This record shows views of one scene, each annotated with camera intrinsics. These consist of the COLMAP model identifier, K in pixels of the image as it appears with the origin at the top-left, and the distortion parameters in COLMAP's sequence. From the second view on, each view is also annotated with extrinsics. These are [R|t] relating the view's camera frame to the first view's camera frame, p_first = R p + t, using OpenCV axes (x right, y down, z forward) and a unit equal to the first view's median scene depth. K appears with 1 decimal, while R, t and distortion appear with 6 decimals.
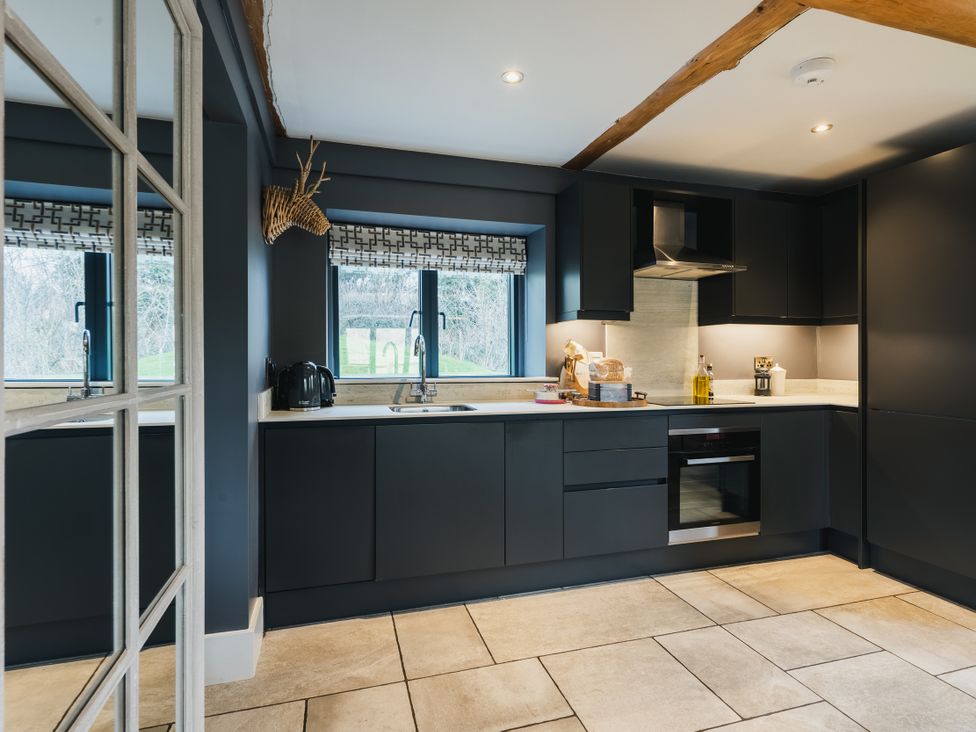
lens RADIAL K [[512.3, 0, 484.5], [0, 512.3, 374.2], [0, 0, 1]] dist [-0.000566, -0.000131]
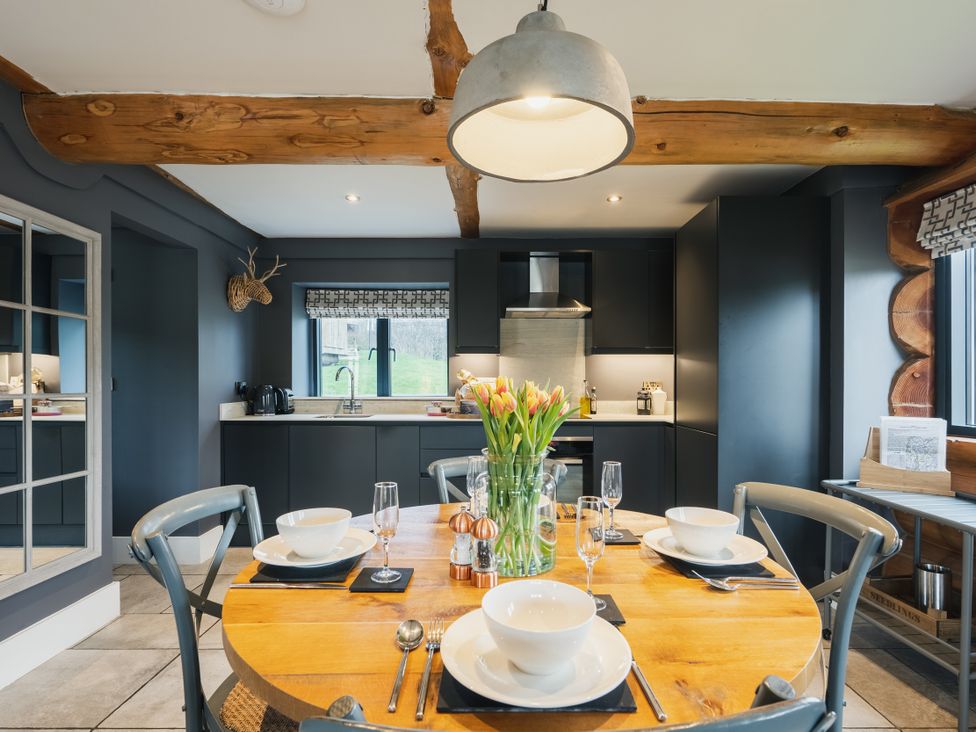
lens RADIAL K [[503.0, 0, 495.7], [0, 503.0, 385.5], [0, 0, 1]] dist [-0.003472, 0.000277]
pose [[0.960487, 0.002269, -0.278317, 0.608458], [-0.009474, 0.999654, -0.024546, 0.007472], [0.278165, 0.026213, 0.960176, -0.217033]]
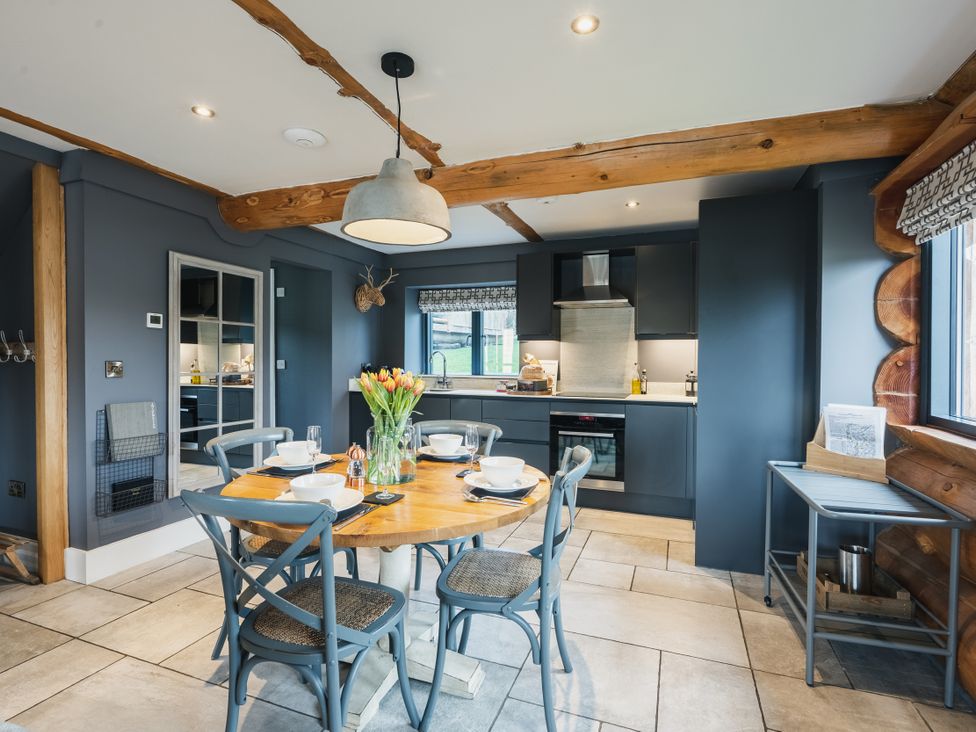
lens RADIAL K [[493.3, 0, 488.0], [0, 493.3, 366.0], [0, 0, 1]] dist [-0.001029, 0.000098]
pose [[0.794388, 0.012335, -0.607286, 0.987181], [-0.023041, 0.999686, -0.009834, -0.008922], [0.606974, 0.021805, 0.794423, -0.272937]]
